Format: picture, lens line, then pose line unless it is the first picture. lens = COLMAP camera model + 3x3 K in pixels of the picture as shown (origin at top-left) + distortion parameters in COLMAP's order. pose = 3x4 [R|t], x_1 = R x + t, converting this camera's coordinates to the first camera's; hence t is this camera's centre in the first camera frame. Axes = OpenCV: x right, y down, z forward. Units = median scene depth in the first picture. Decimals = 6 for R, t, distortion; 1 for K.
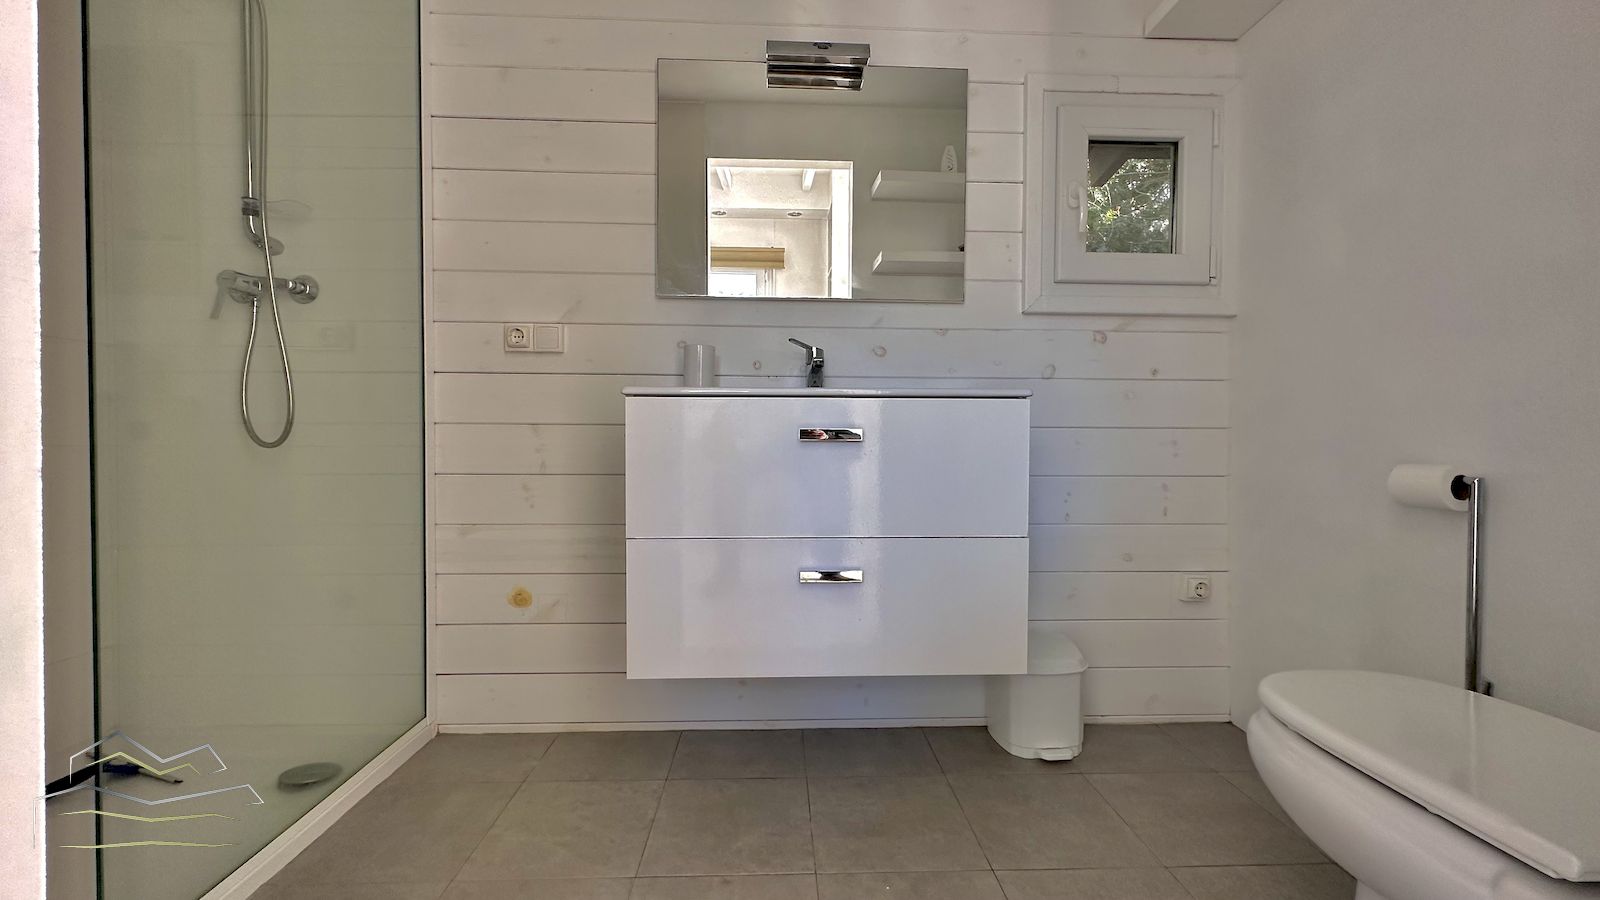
lens RADIAL K [[630.8, 0, 792.8], [0, 630.8, 443.5], [0, 0, 1]] dist [-0.002319, 0.000608]
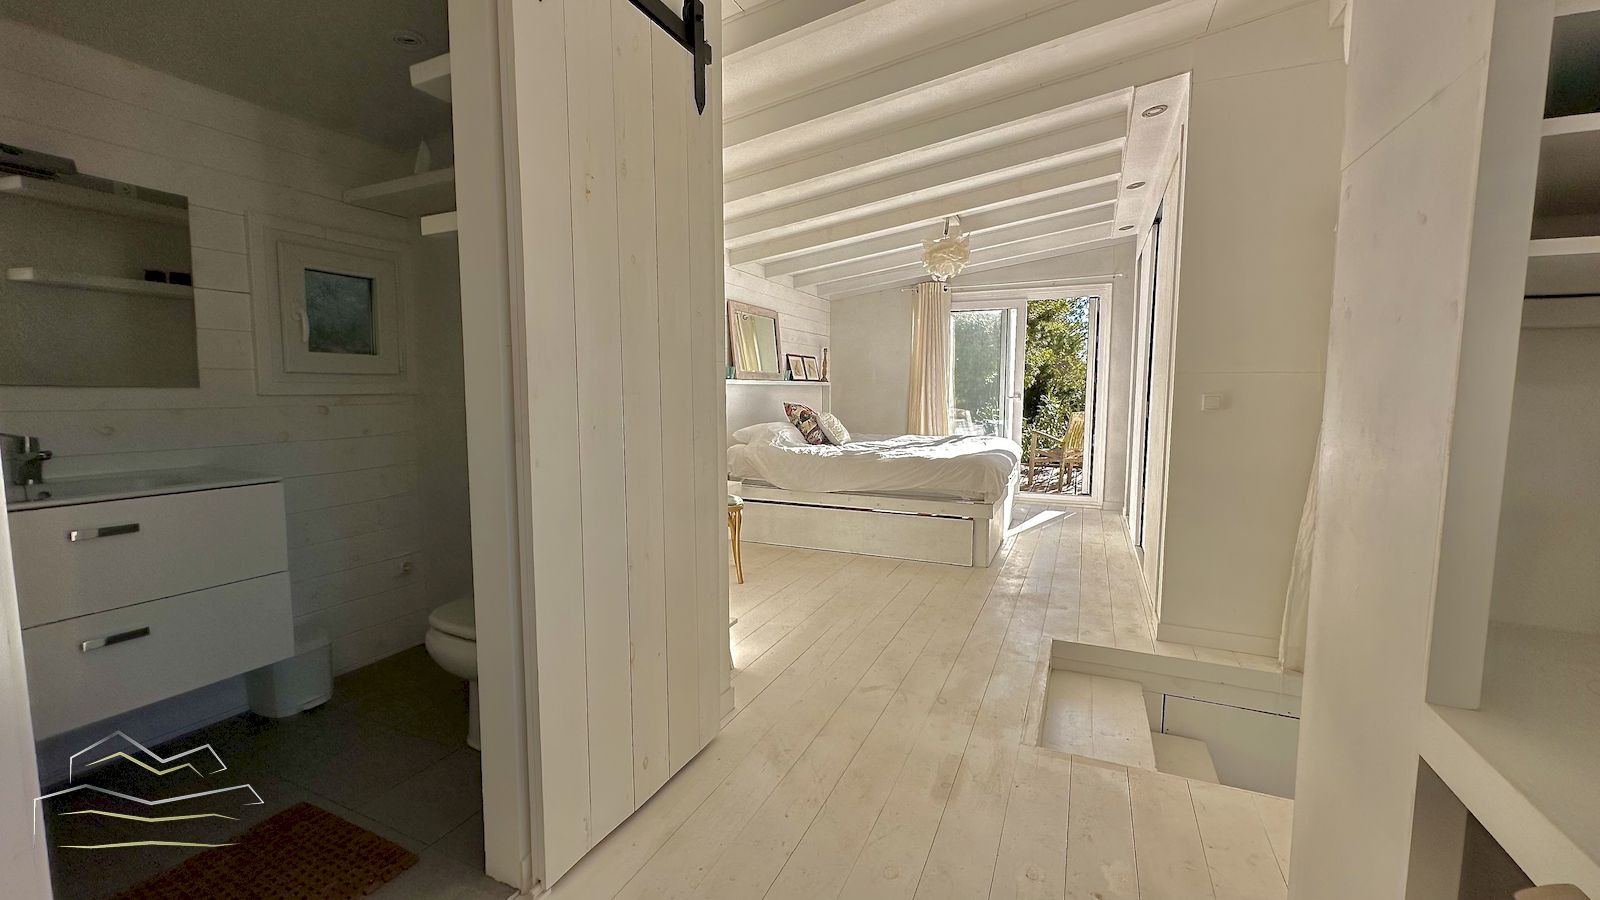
lens RADIAL K [[630.8, 0, 791.5], [0, 630.8, 446.1], [0, 0, 1]] dist [-0.002319, 0.000608]
pose [[0.448935, -0.077039, 0.890237, -0.330793], [0.011445, 0.996691, 0.080479, -0.208954], [-0.893491, -0.025942, 0.448331, -0.619587]]
